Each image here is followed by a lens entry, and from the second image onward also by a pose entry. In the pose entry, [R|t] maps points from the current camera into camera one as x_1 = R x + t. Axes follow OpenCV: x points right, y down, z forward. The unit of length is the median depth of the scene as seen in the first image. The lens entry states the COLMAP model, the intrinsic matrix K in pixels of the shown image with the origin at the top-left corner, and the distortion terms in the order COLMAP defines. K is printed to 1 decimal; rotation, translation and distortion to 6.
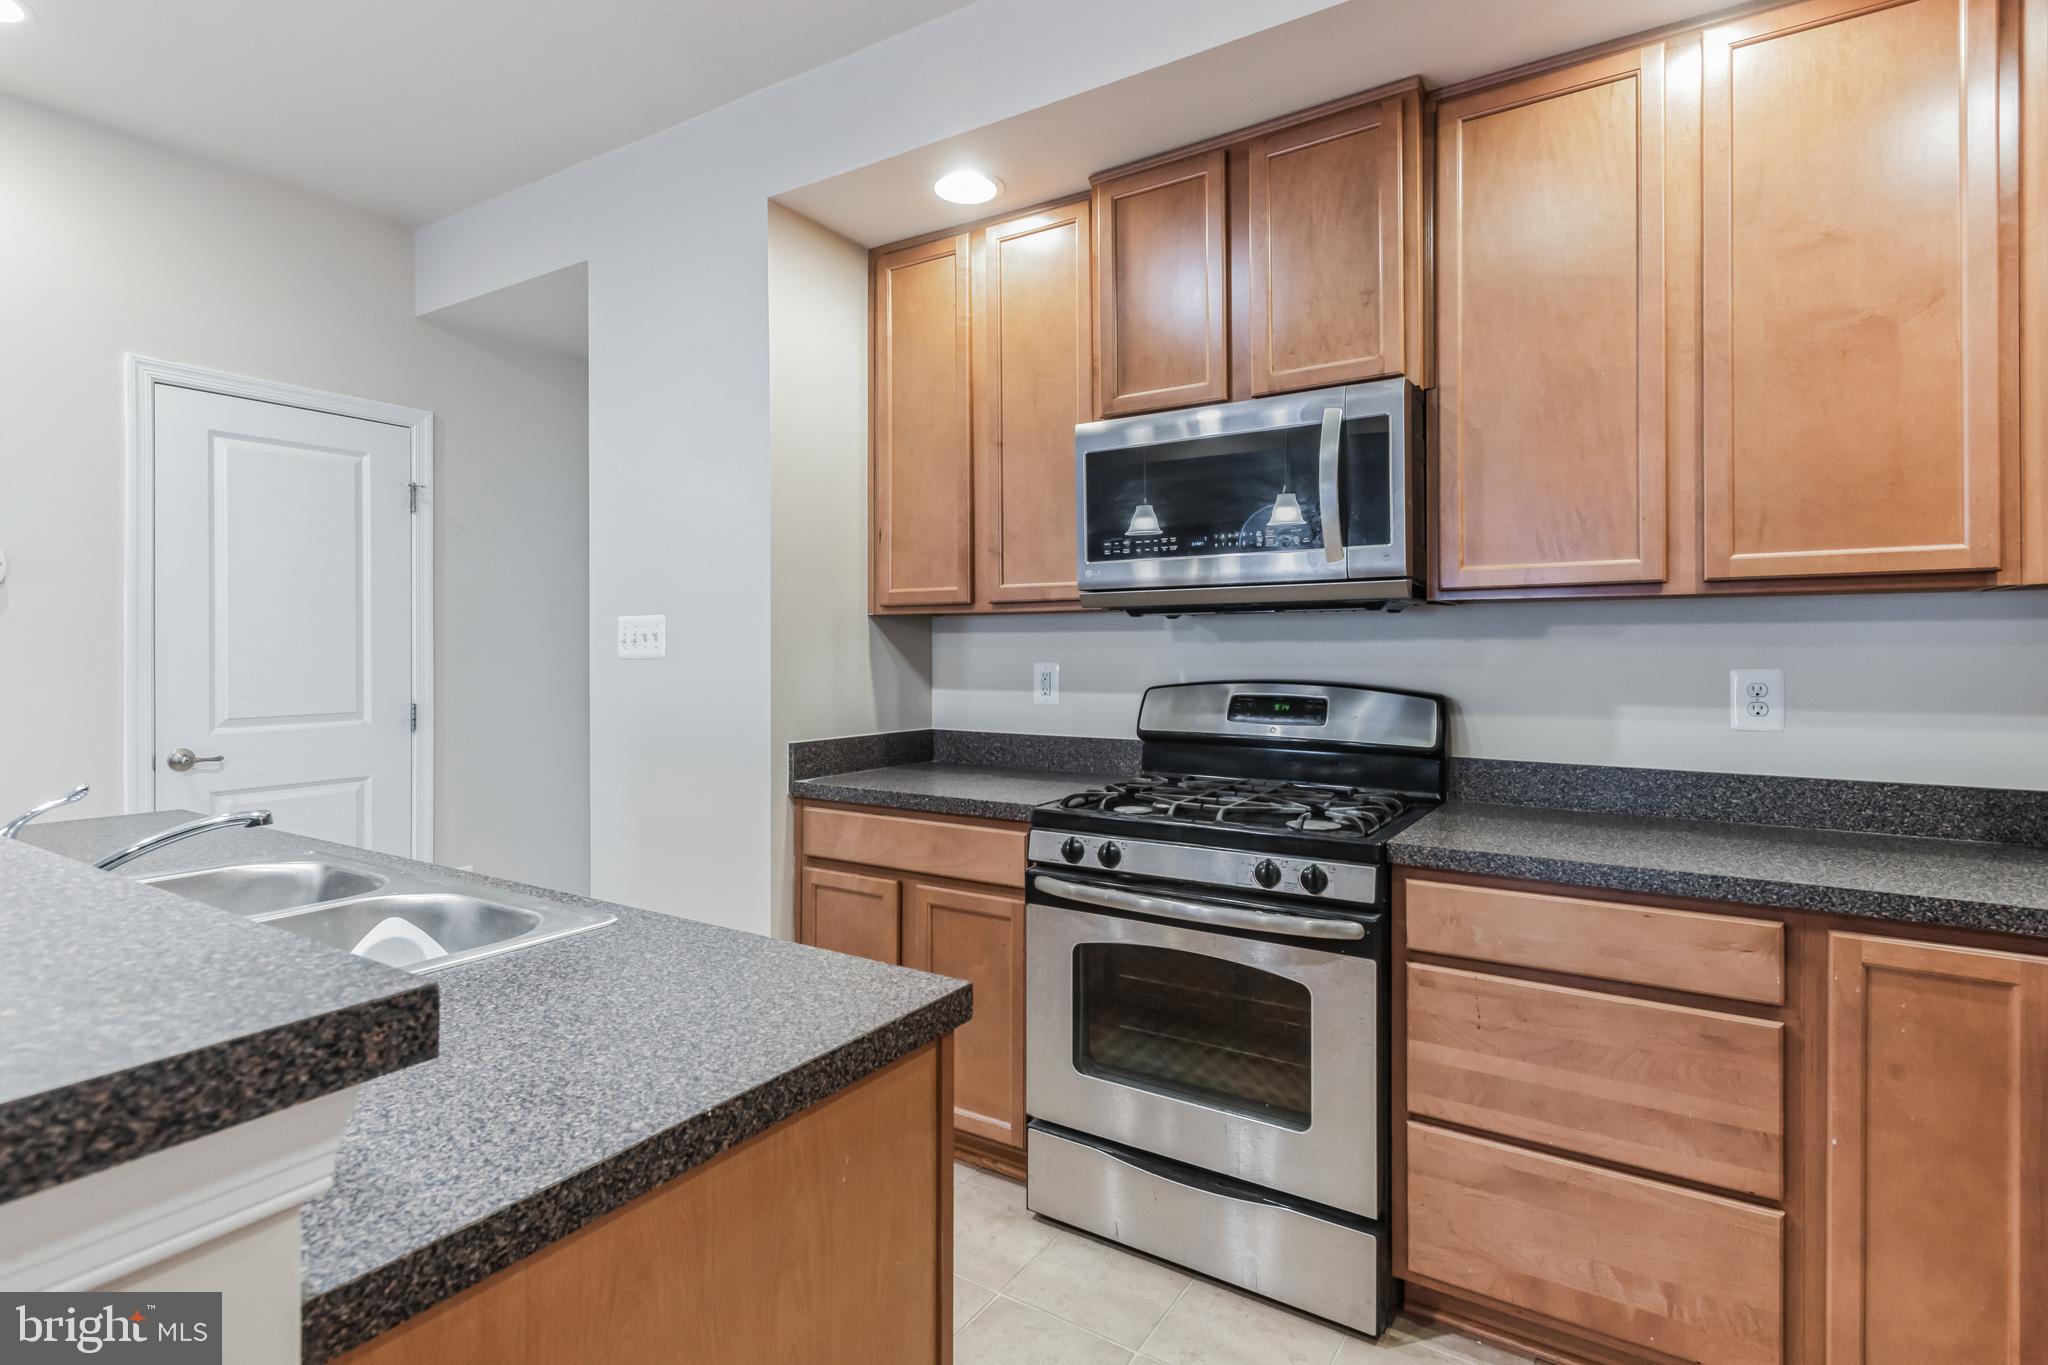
lens RADIAL K [[1016.1, 0, 1007.9], [0, 1016.1, 666.2], [0, 0, 1]] dist [0.010273, -0.002513]
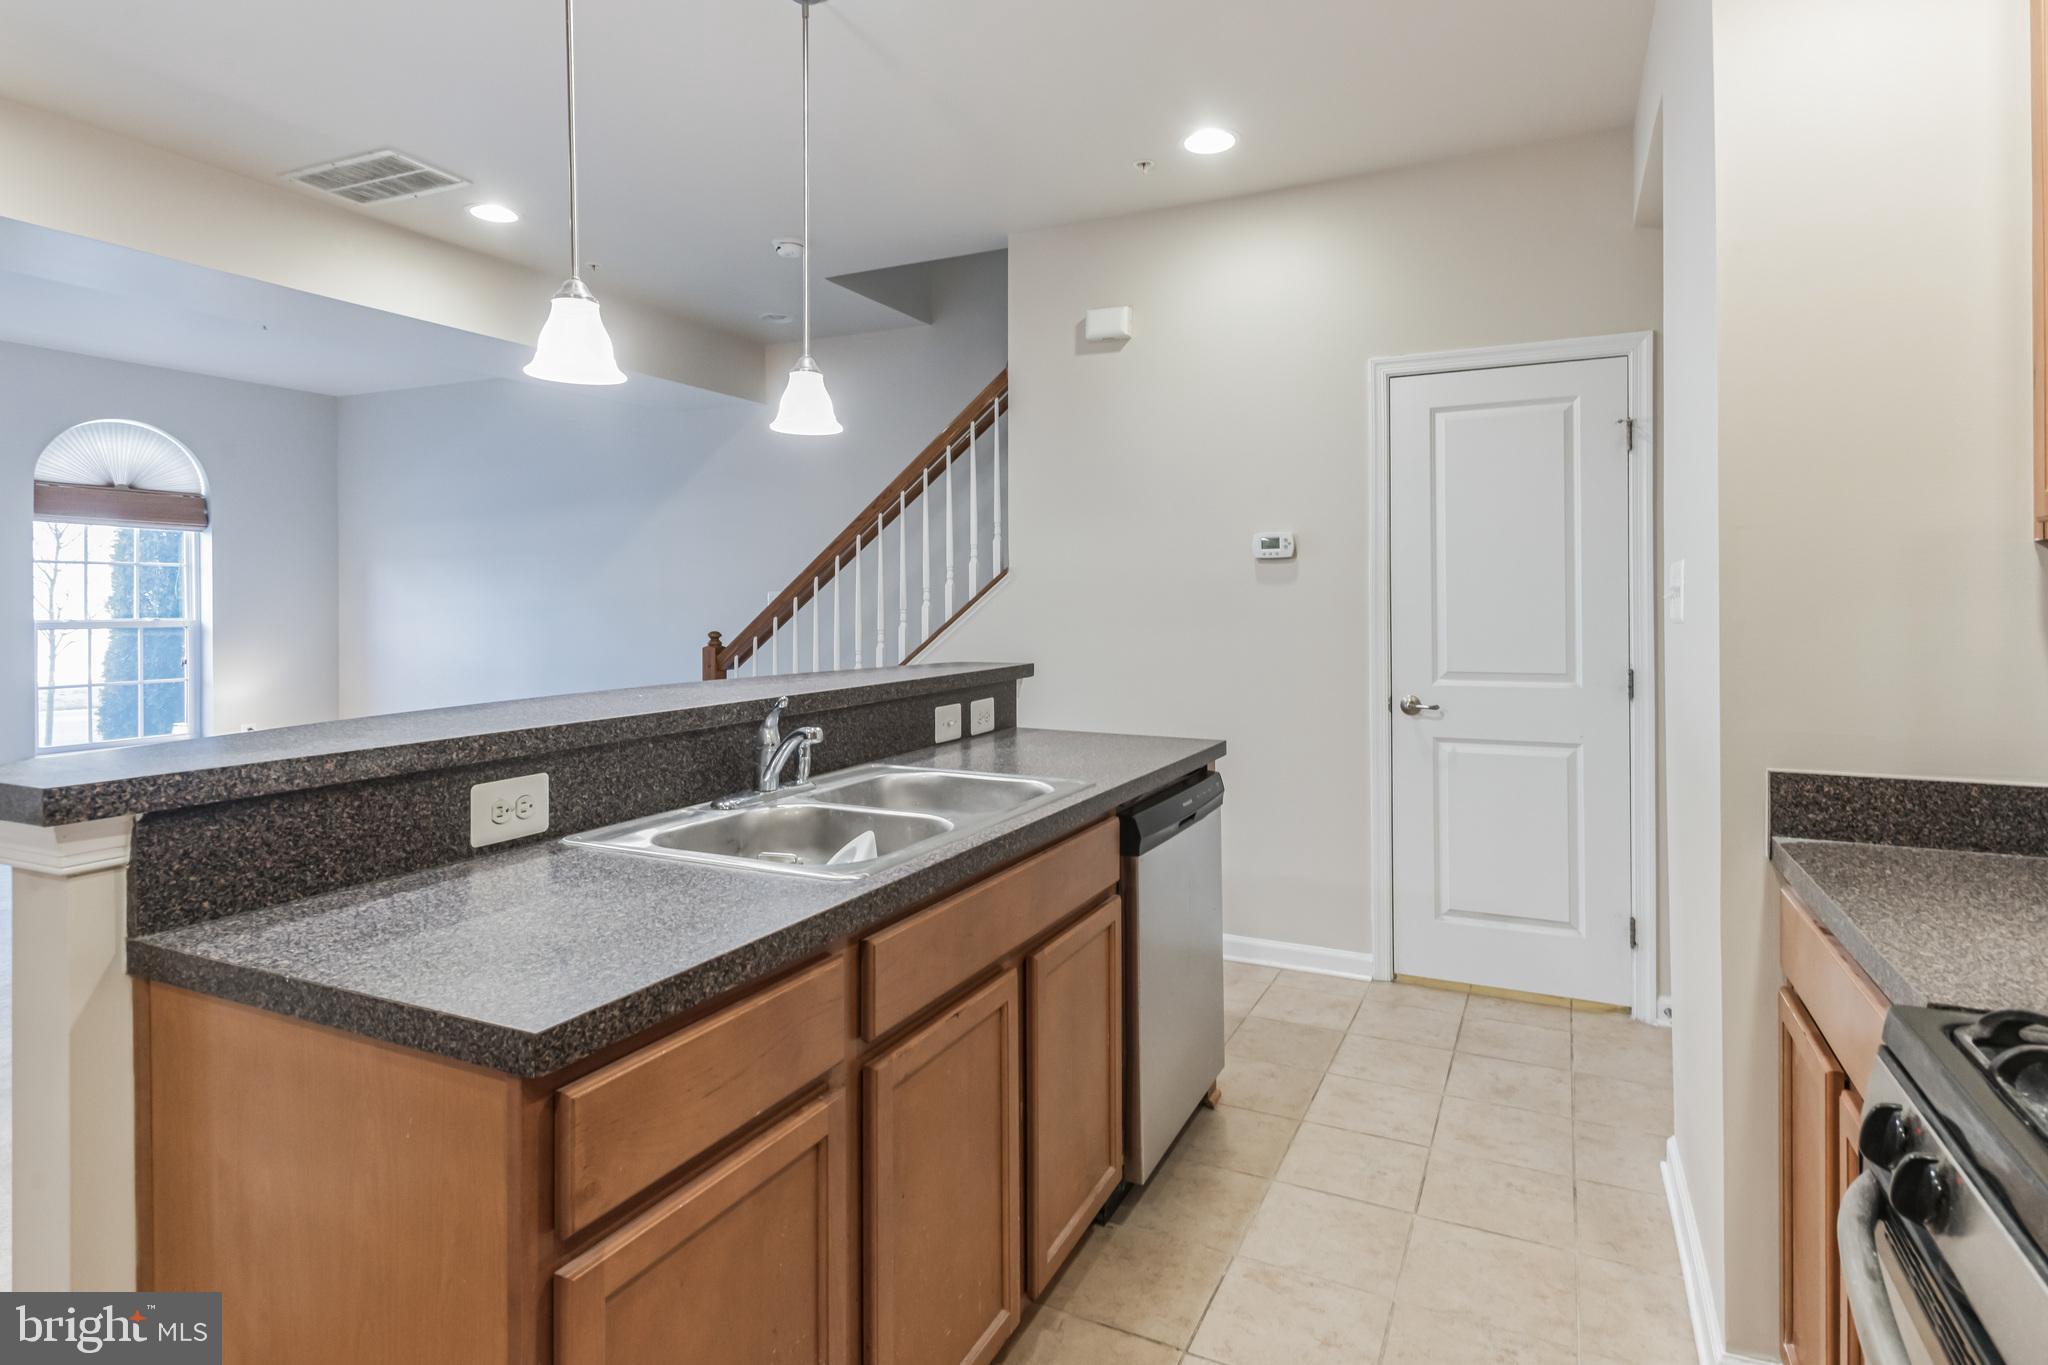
lens RADIAL K [[1066.3, 0, 1063.7], [0, 1066.3, 602.7], [0, 0, 1]] dist [0.001785, 0.001700]
pose [[0.140499, -0.003828, -0.990073, 0.300049], [-0.010494, 0.999931, -0.005355, -0.011369], [0.990025, 0.011142, 0.140449, 0.446994]]
